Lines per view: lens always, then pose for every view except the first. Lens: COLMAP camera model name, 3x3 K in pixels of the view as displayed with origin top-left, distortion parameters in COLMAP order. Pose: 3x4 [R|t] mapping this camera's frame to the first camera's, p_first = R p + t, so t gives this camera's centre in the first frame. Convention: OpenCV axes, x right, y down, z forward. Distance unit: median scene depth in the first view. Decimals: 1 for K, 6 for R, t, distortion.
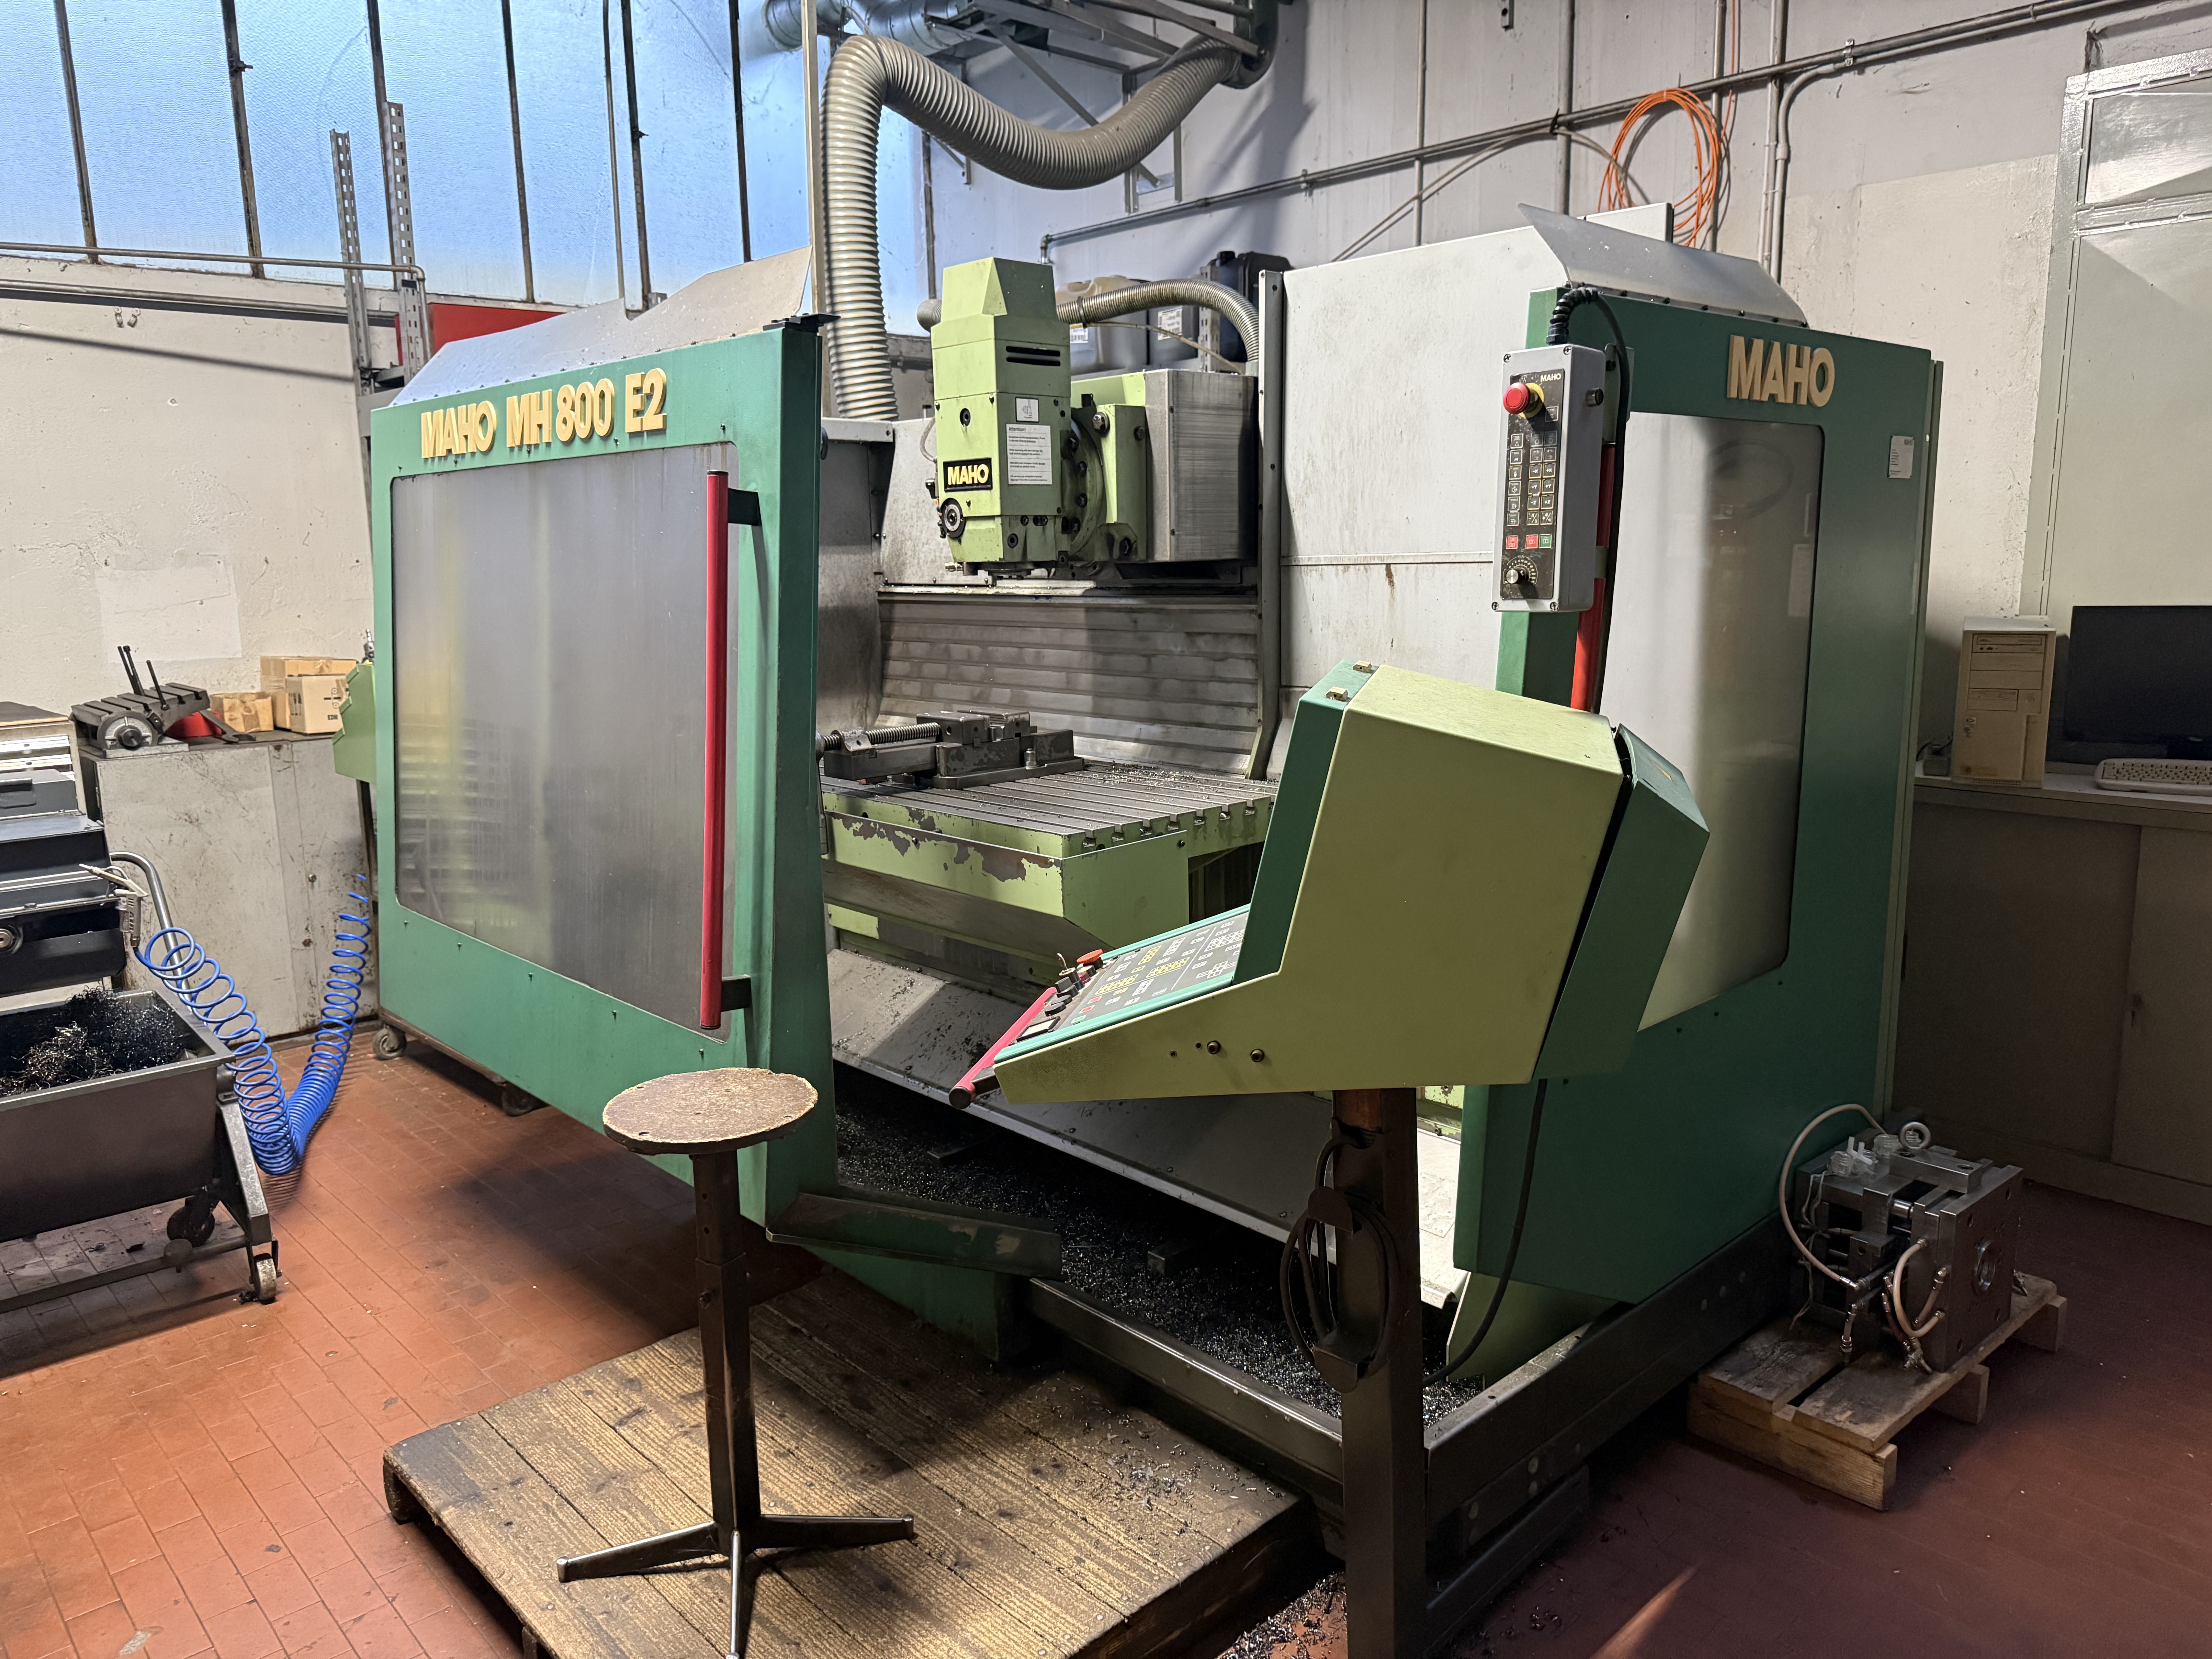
lens RADIAL K [[1543.2, 0, 1117.6], [0, 1543.2, 812.3], [0, 0, 1]] dist [0.068558, -0.083635]
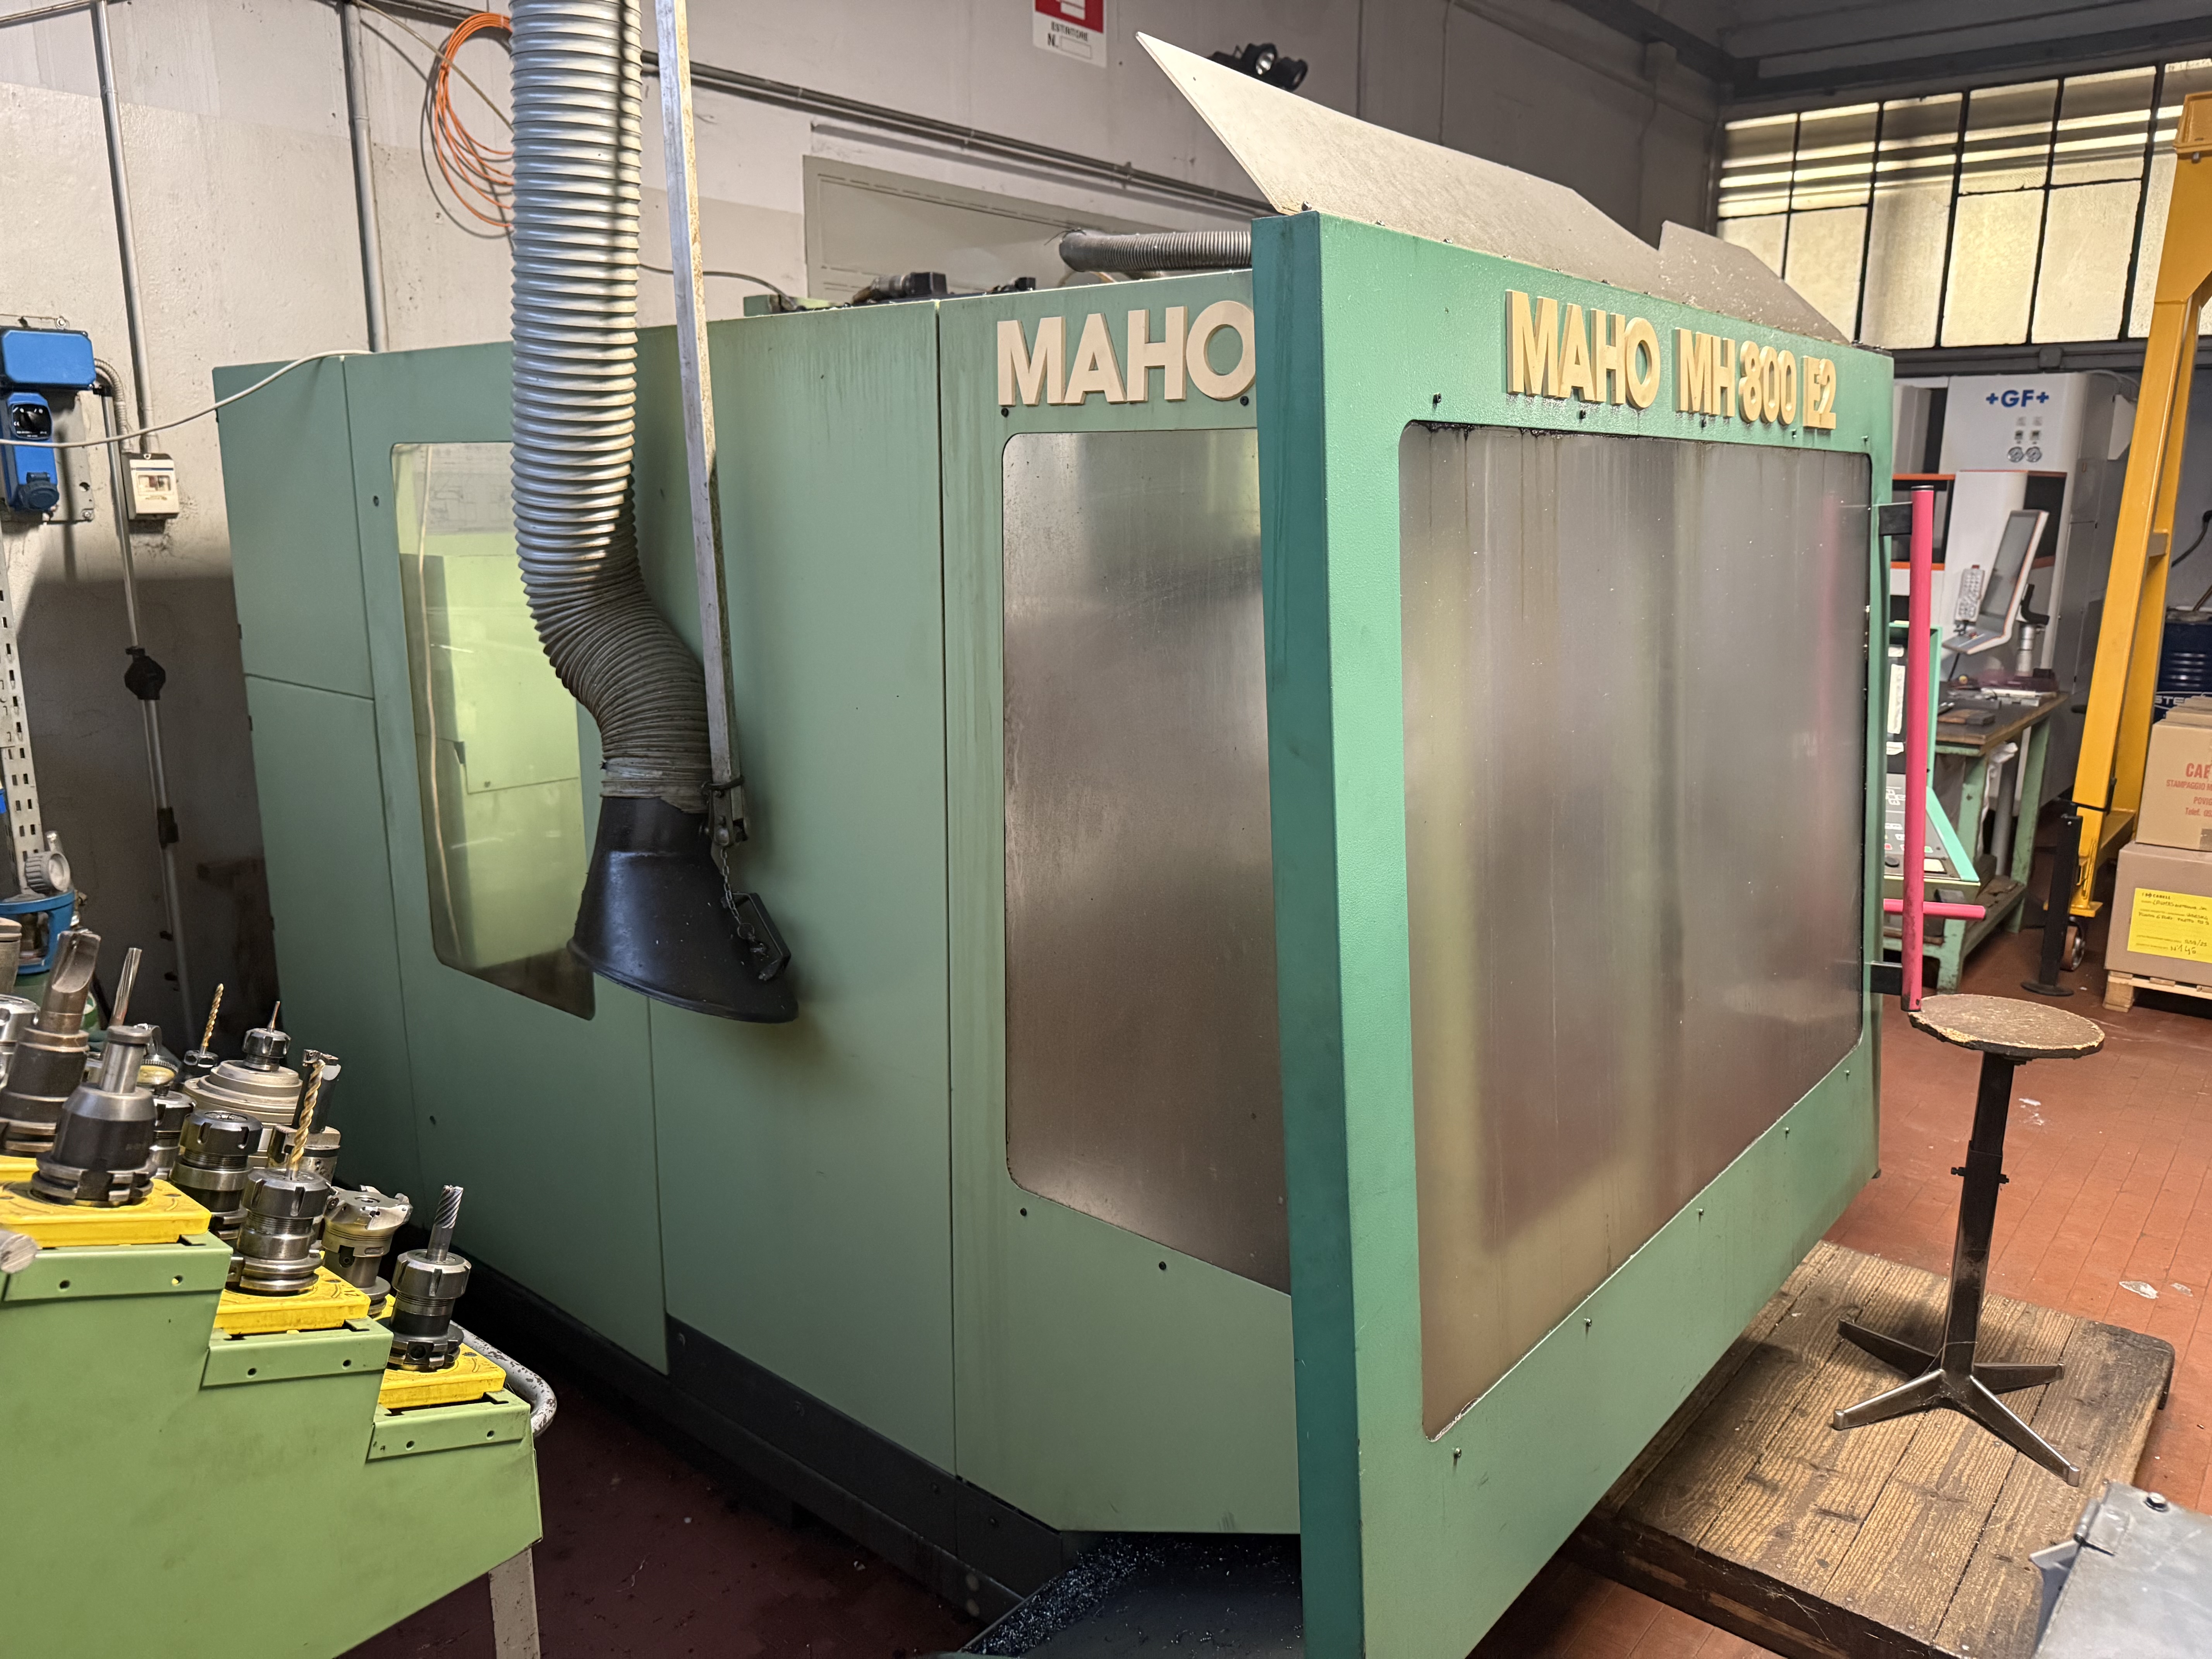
lens RADIAL K [[1543.2, 0, 1117.6], [0, 1543.2, 812.3], [0, 0, 1]] dist [0.068558, -0.083635]
pose [[-0.110628, -0.184828, 0.976525, -1.126468], [0.162656, 0.965940, 0.201251, -0.273262], [-0.980461, 0.181102, -0.076796, 1.465670]]
